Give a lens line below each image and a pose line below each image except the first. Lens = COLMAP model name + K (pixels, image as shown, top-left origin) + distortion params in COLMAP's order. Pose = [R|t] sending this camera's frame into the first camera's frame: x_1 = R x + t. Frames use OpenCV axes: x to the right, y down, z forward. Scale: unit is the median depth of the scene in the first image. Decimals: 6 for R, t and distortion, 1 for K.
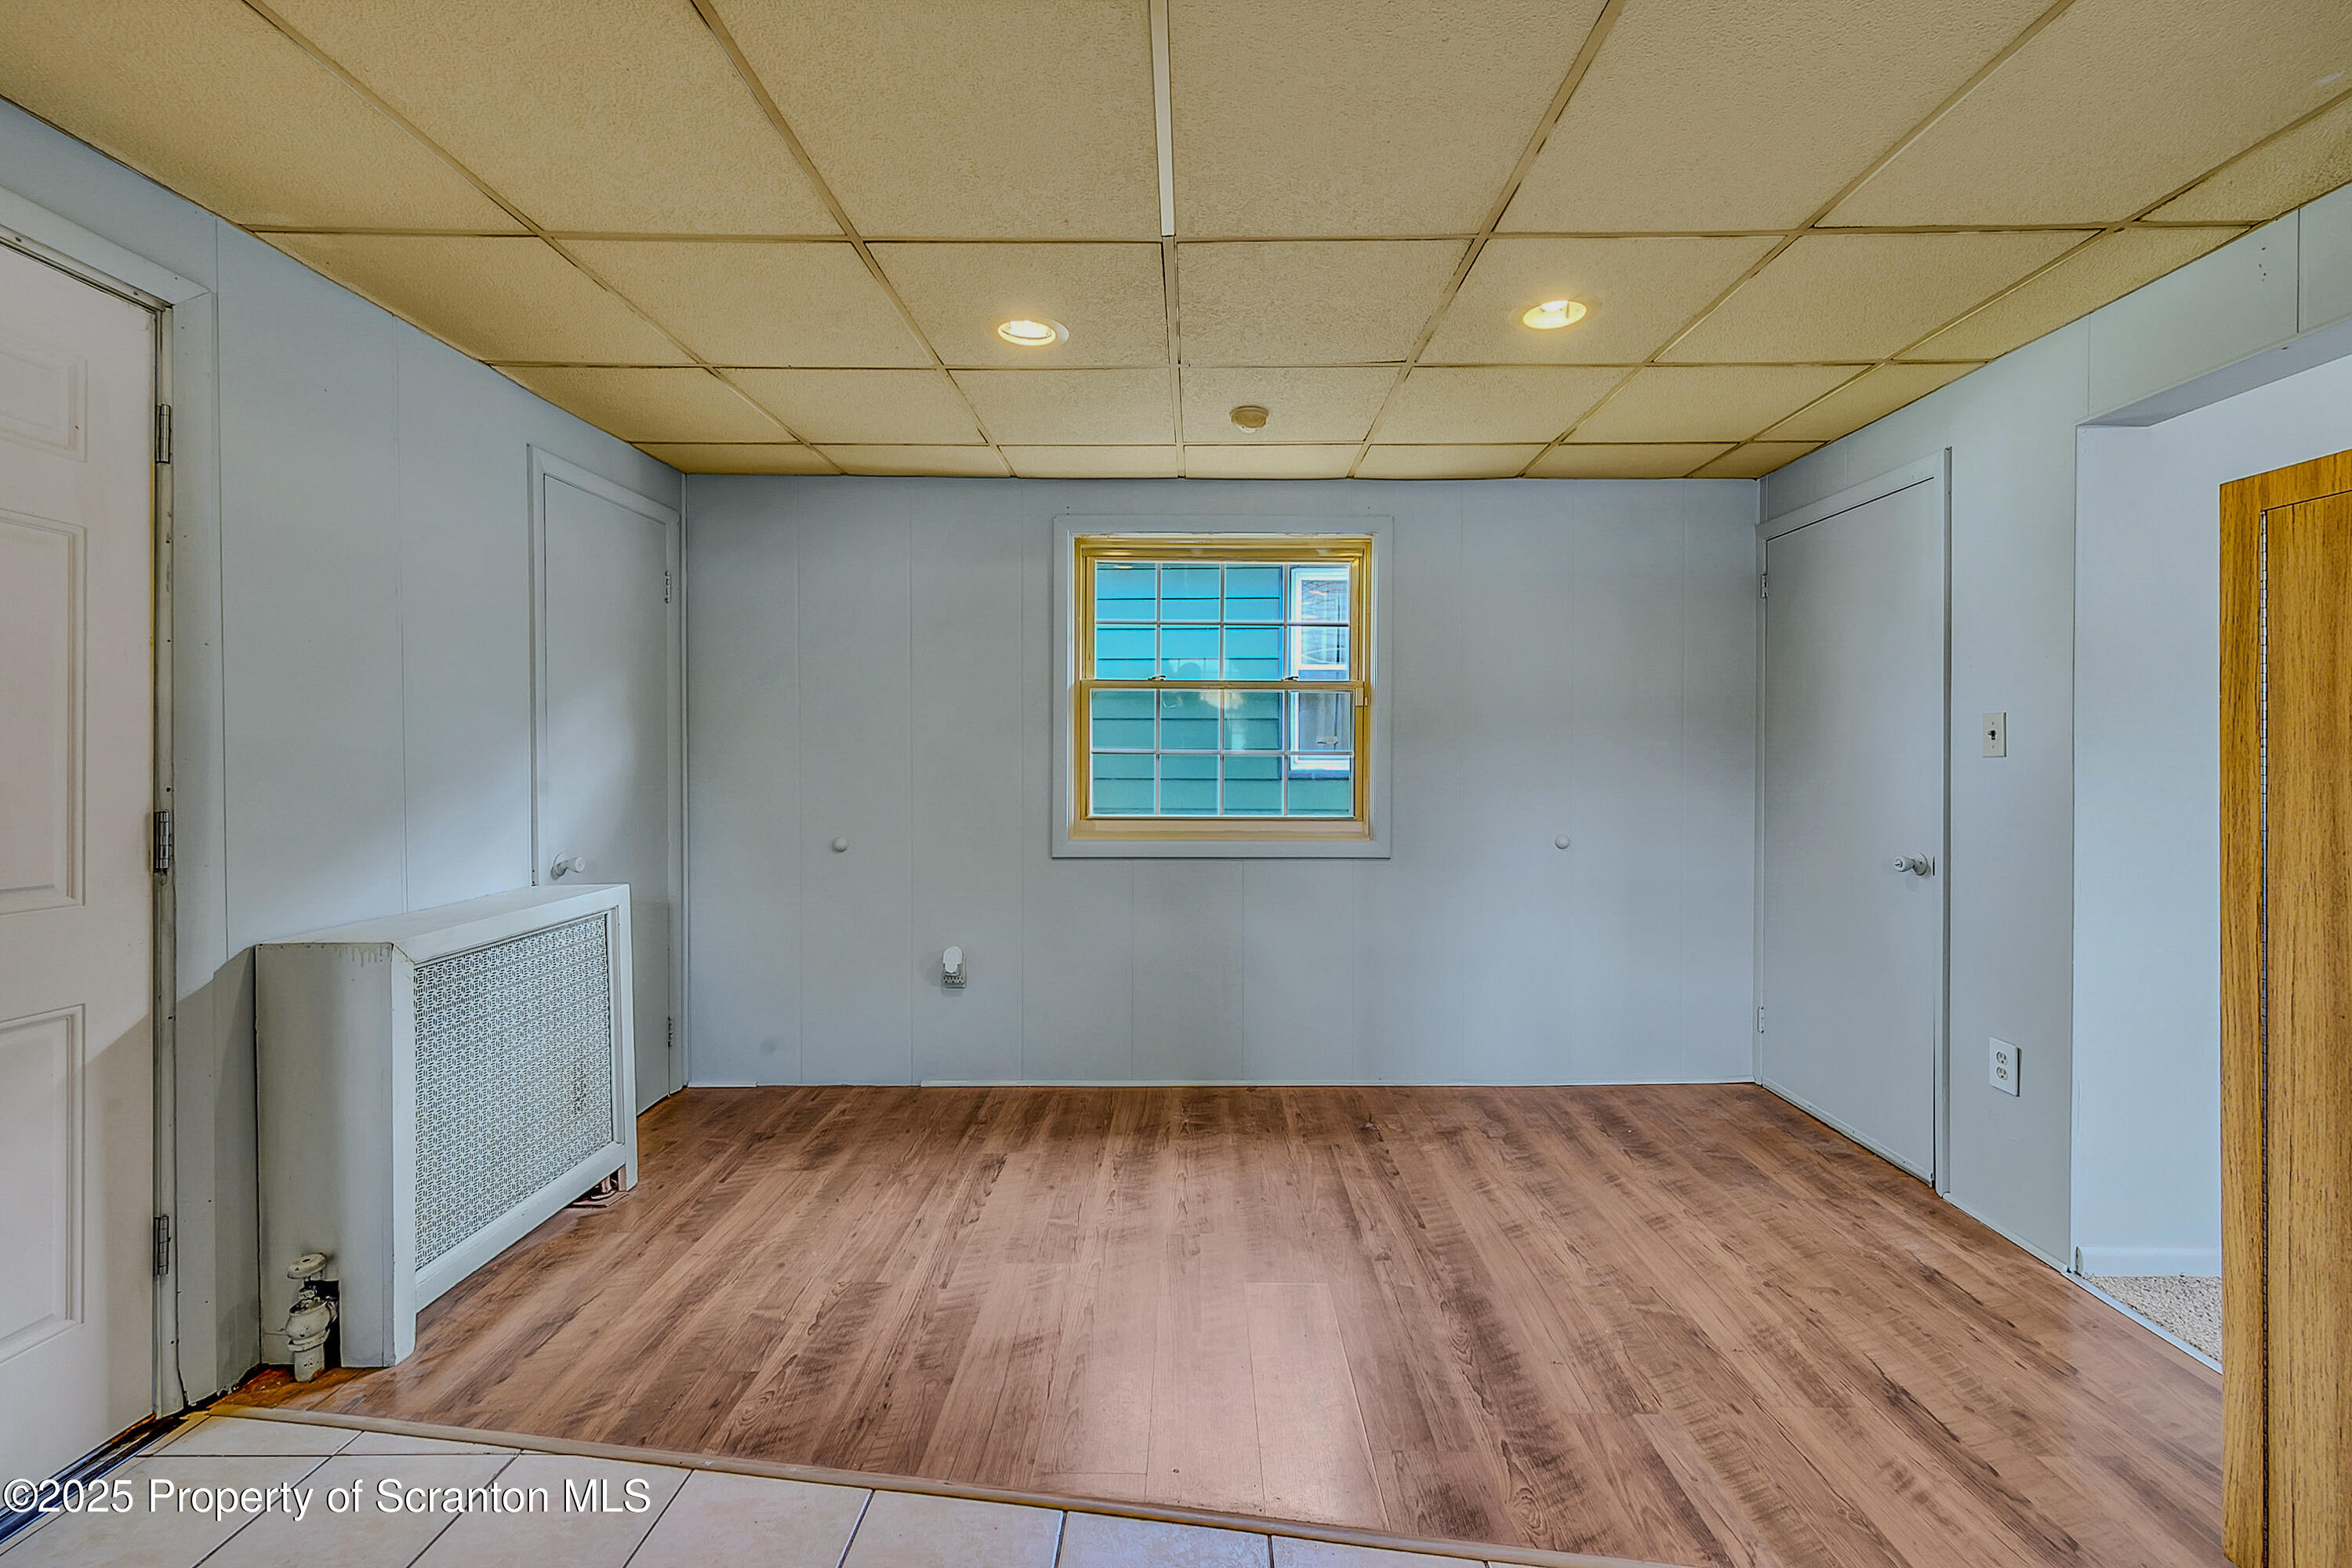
lens RADIAL K [[937.3, 0, 1186.3], [0, 937.3, 773.3], [0, 0, 1]] dist [0.001240, 0.000213]
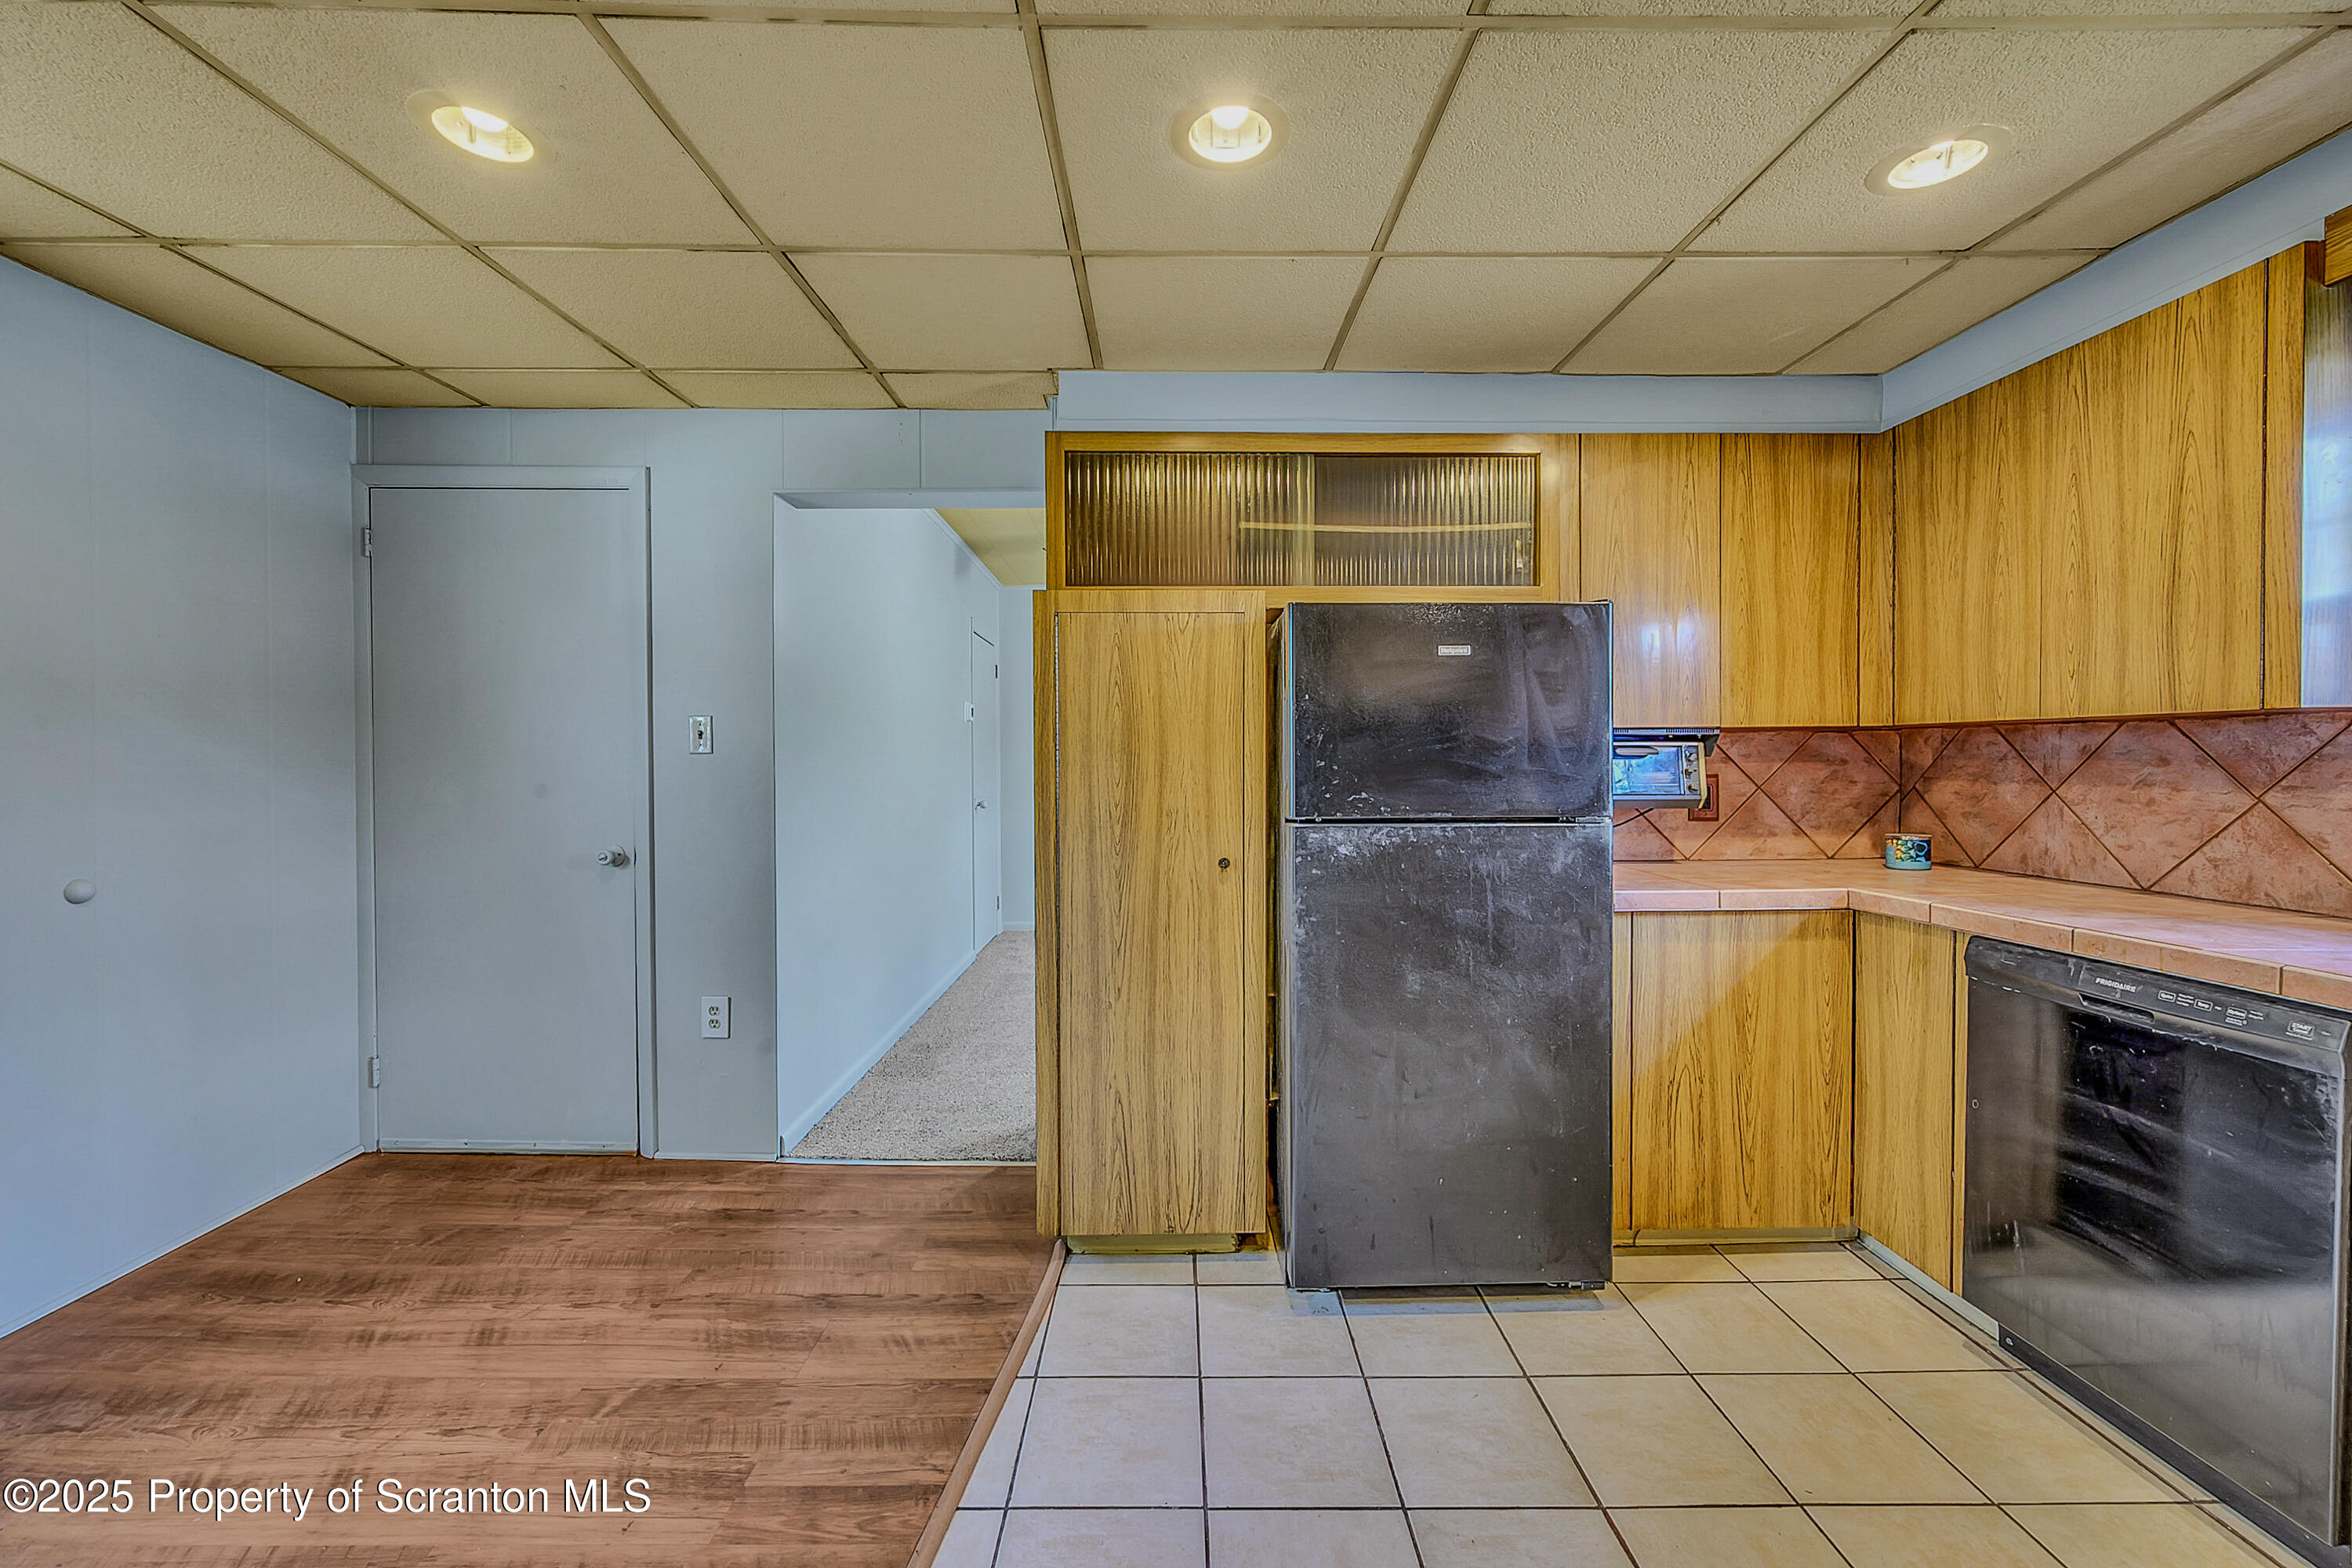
lens RADIAL K [[937.3, 0, 1186.3], [0, 937.3, 773.3], [0, 0, 1]] dist [0.001240, 0.000213]
pose [[-0.021326, -0.019609, 0.999580, -0.318605], [0.011968, 0.999731, 0.019868, -0.009221], [-0.999701, 0.012387, -0.021086, 0.446445]]
